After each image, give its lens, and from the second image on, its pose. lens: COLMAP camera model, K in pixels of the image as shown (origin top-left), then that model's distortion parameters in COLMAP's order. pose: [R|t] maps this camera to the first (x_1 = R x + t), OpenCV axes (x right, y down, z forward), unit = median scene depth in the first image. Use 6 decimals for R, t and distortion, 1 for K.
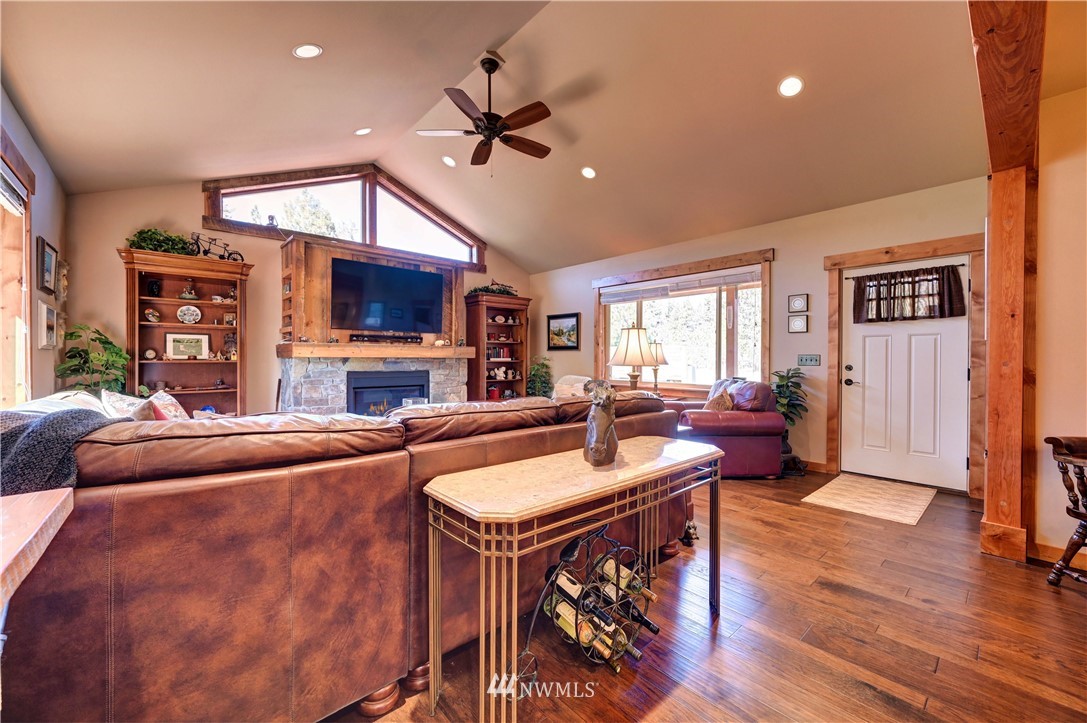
lens RADIAL K [[428.2, 0, 543.0], [0, 428.2, 360.2], [0, 0, 1]] dist [0.000975, 0.000010]
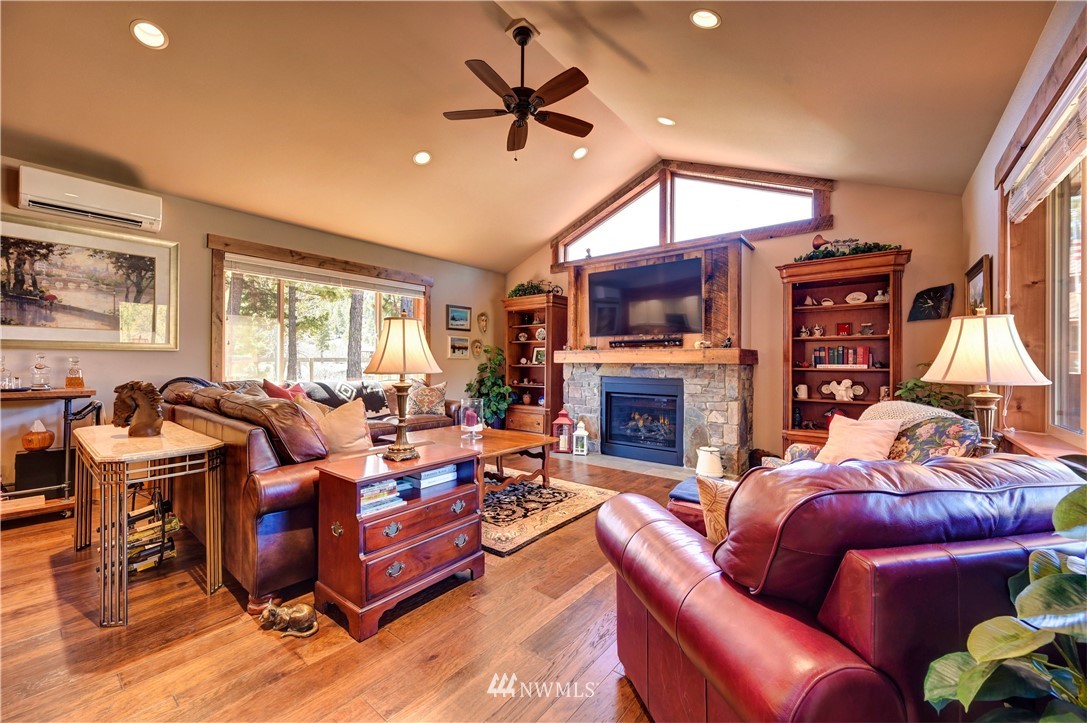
lens RADIAL K [[428.2, 0, 543.0], [0, 428.2, 360.2], [0, 0, 1]] dist [0.000975, 0.000010]
pose [[0.169641, -0.007781, -0.985475, 0.534651], [-0.007667, 0.999928, -0.009215, -0.002232], [0.985476, 0.009118, 0.169569, 0.631631]]
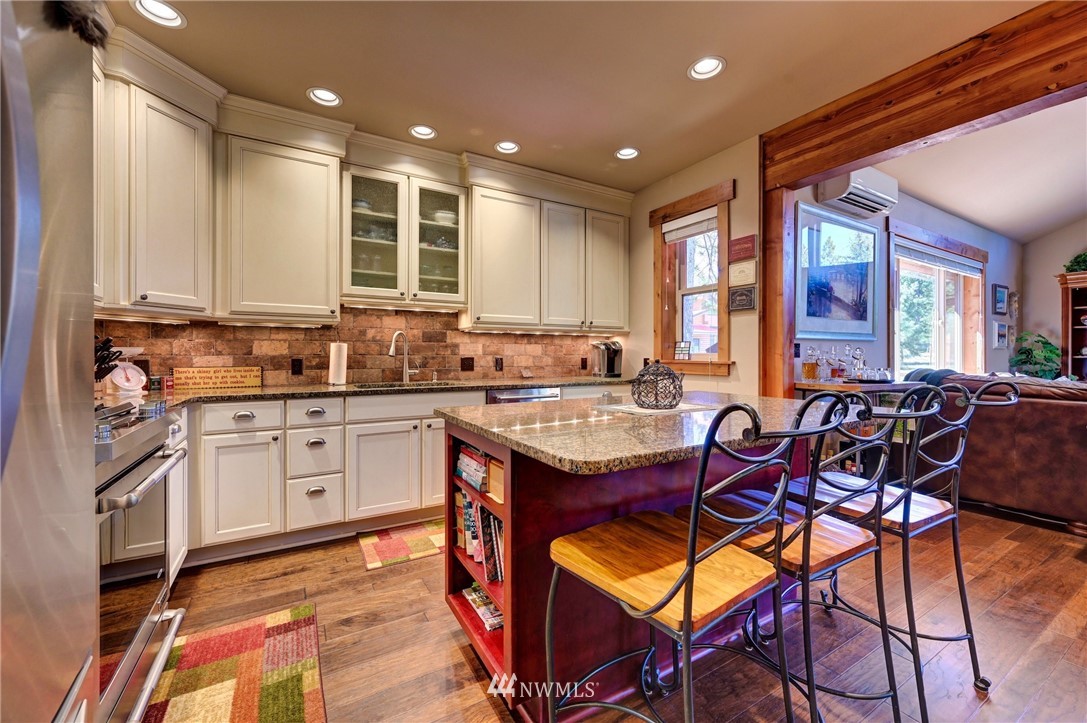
lens RADIAL K [[428.2, 0, 543.0], [0, 428.2, 360.2], [0, 0, 1]] dist [0.000975, 0.000010]
pose [[-0.197007, 0.009877, -0.980352, 0.505988], [-0.006575, 0.999913, 0.011395, 0.006633], [0.980380, 0.008691, -0.196925, -0.252303]]
